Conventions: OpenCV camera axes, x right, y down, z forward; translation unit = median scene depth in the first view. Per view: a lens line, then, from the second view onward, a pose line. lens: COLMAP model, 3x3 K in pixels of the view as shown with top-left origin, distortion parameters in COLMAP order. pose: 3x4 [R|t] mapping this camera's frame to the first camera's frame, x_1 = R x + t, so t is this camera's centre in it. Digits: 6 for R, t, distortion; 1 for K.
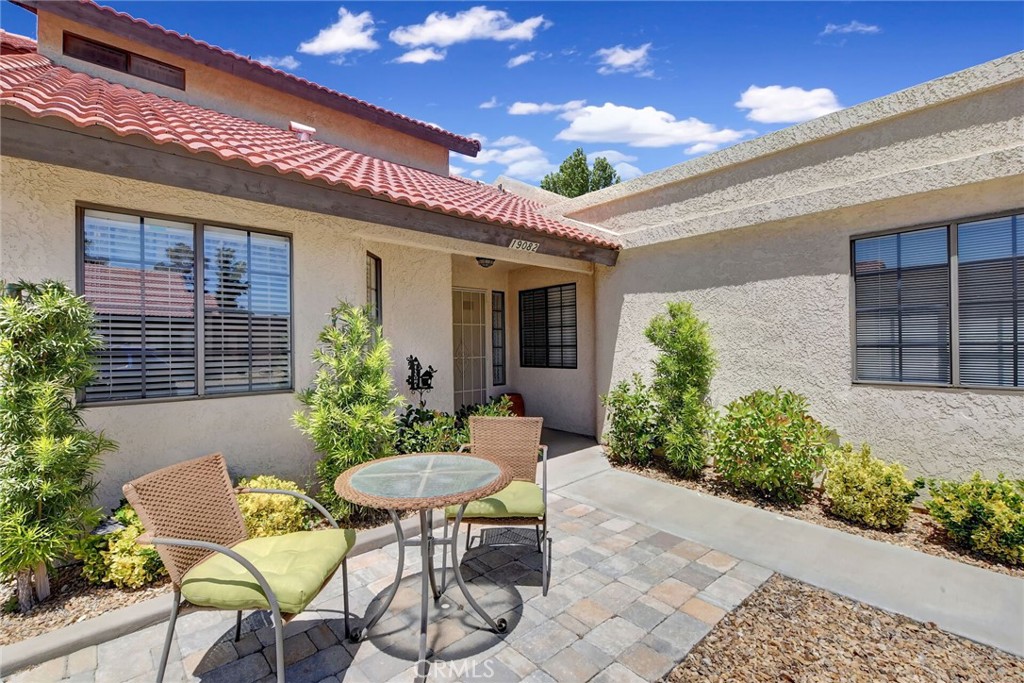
lens RADIAL K [[444.1, 0, 507.4], [0, 444.1, 342.4], [0, 0, 1]] dist [0.023542, -0.011819]
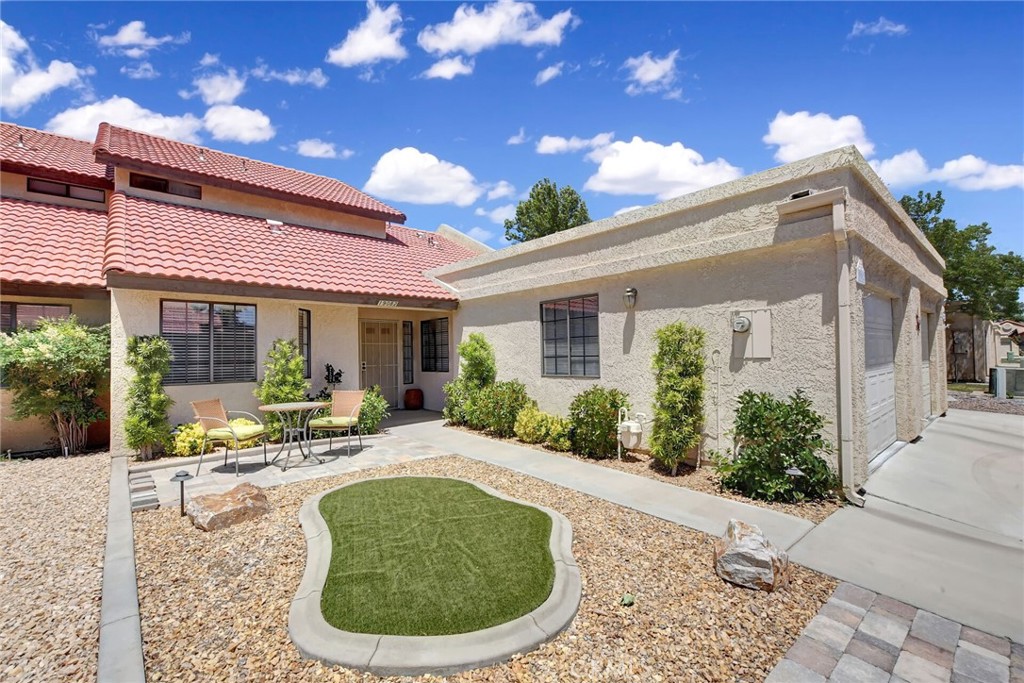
lens RADIAL K [[444.1, 0, 507.4], [0, 444.1, 342.4], [0, 0, 1]] dist [0.023542, -0.011819]
pose [[0.999958, -0.005665, -0.007192, 0.603801], [0.005500, 0.999725, -0.022816, -0.013380], [0.007319, 0.022775, 0.999714, -0.917191]]
